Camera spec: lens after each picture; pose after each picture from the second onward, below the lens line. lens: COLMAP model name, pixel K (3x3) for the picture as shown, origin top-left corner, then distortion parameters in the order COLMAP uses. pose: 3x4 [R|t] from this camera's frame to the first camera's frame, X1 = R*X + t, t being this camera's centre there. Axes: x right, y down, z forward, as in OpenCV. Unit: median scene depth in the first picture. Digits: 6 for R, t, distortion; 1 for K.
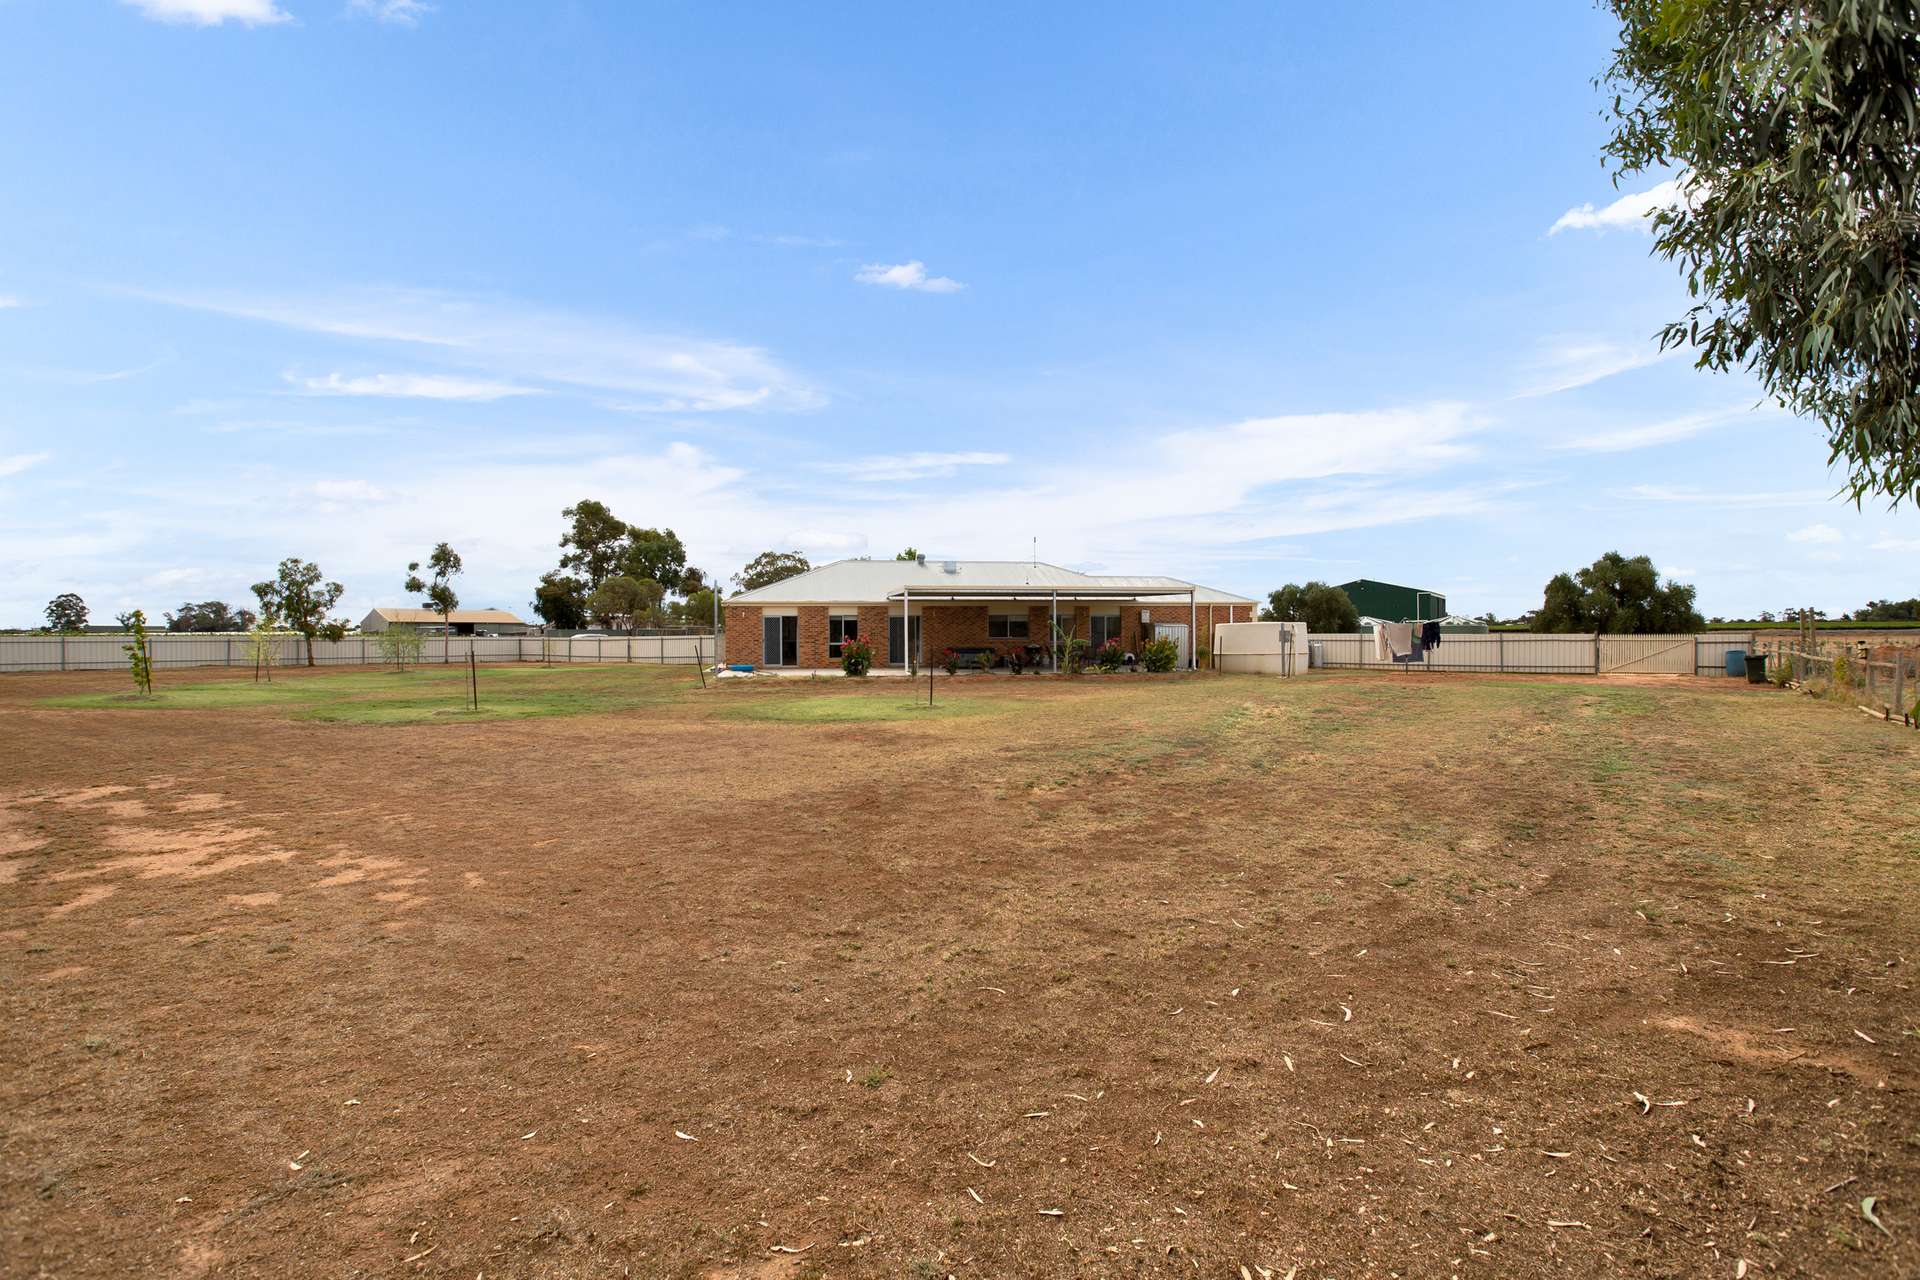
lens RADIAL K [[2716.6, 0, 960.0], [0, 2716.6, 640.0], [0, 0, 1]] dist [0.000583, -0.031609]
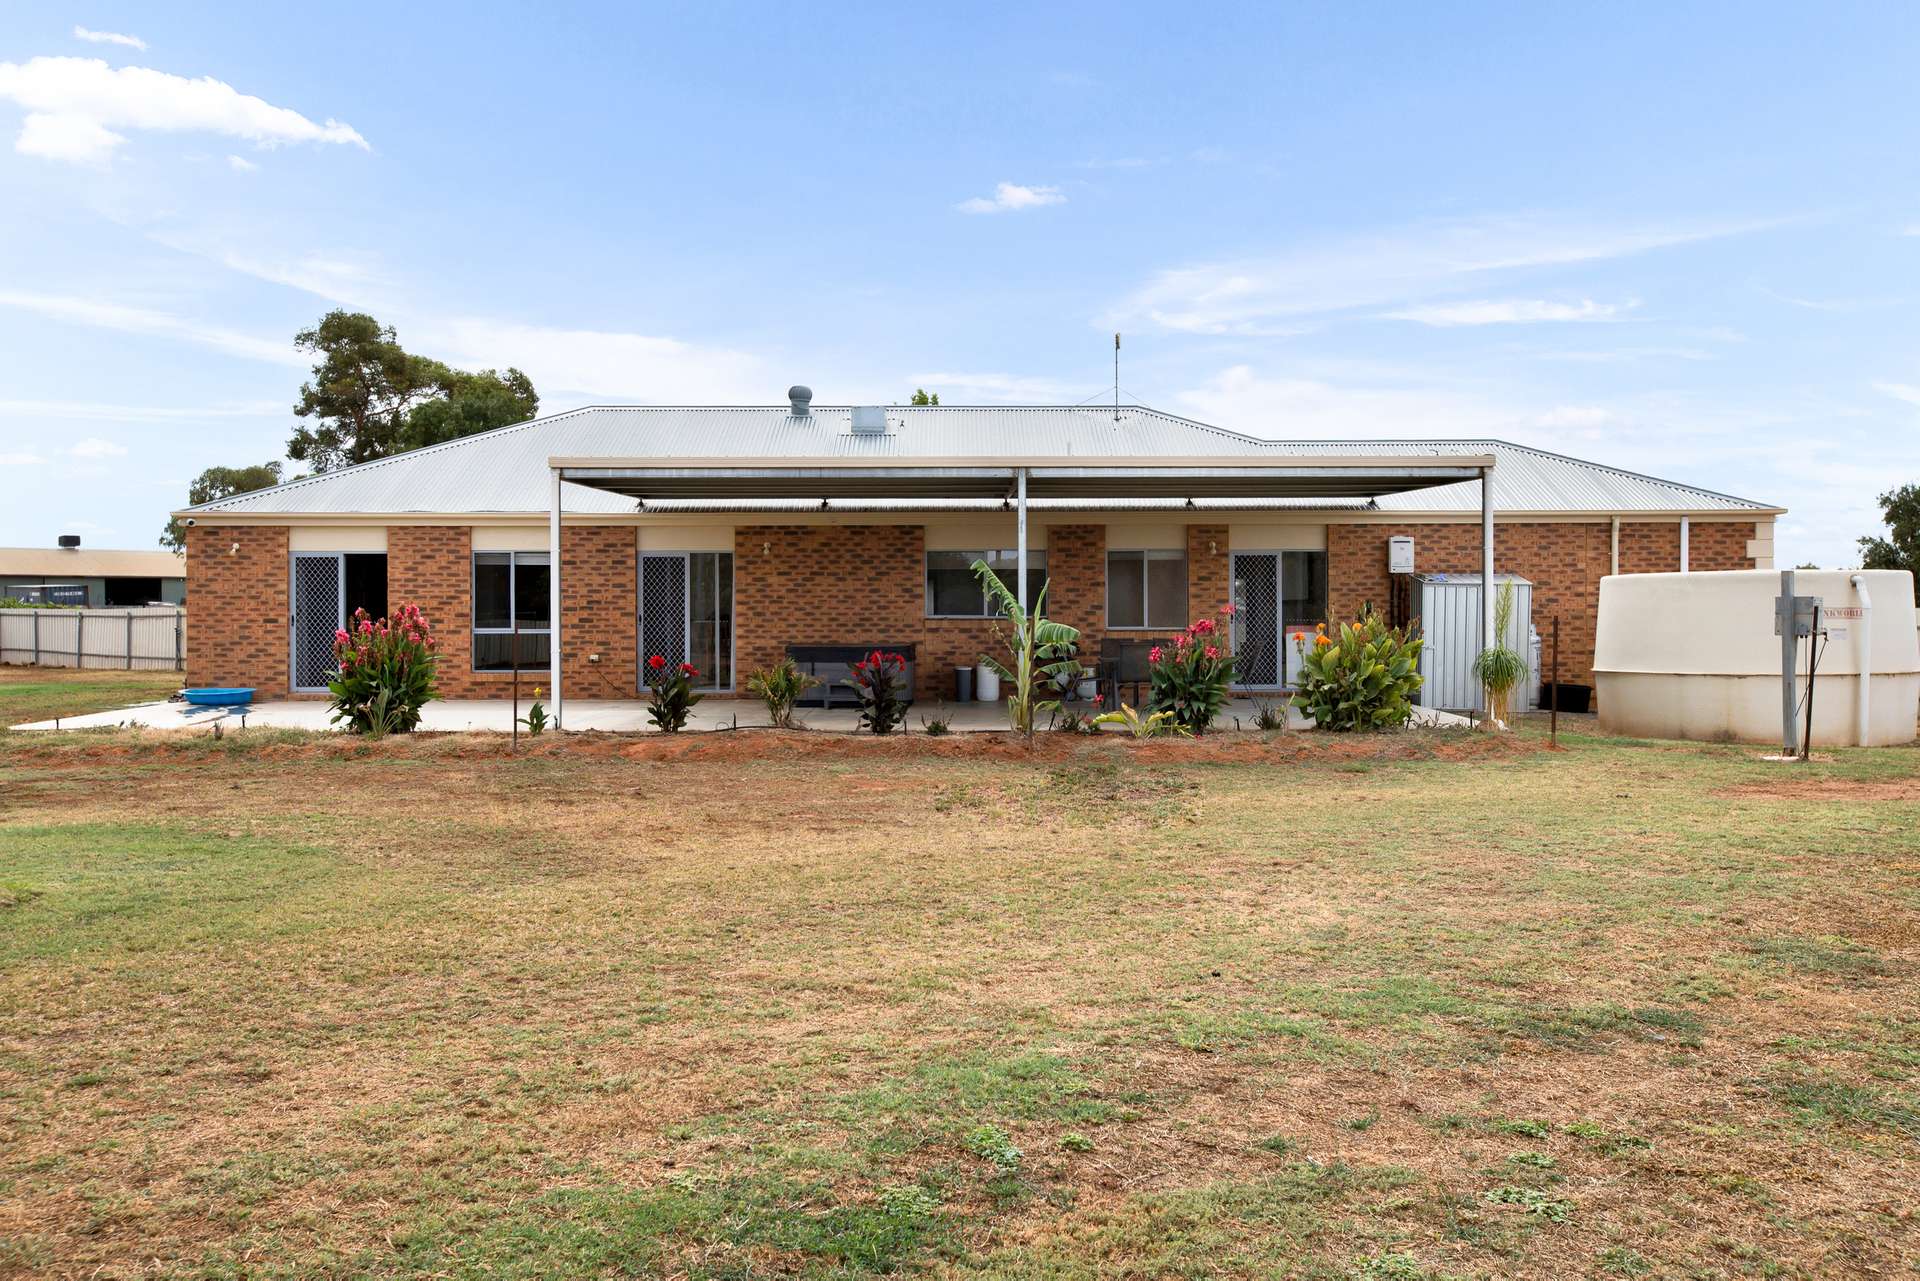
lens RADIAL K [[2716.6, 0, 960.0], [0, 2716.6, 640.5], [0, 0, 1]] dist [0.000583, -0.031609]
pose [[0.932951, 0.008501, -0.359902, 0.138603], [-0.005397, 0.999939, 0.009631, -0.001111], [0.359962, -0.007043, 0.932940, 0.680104]]
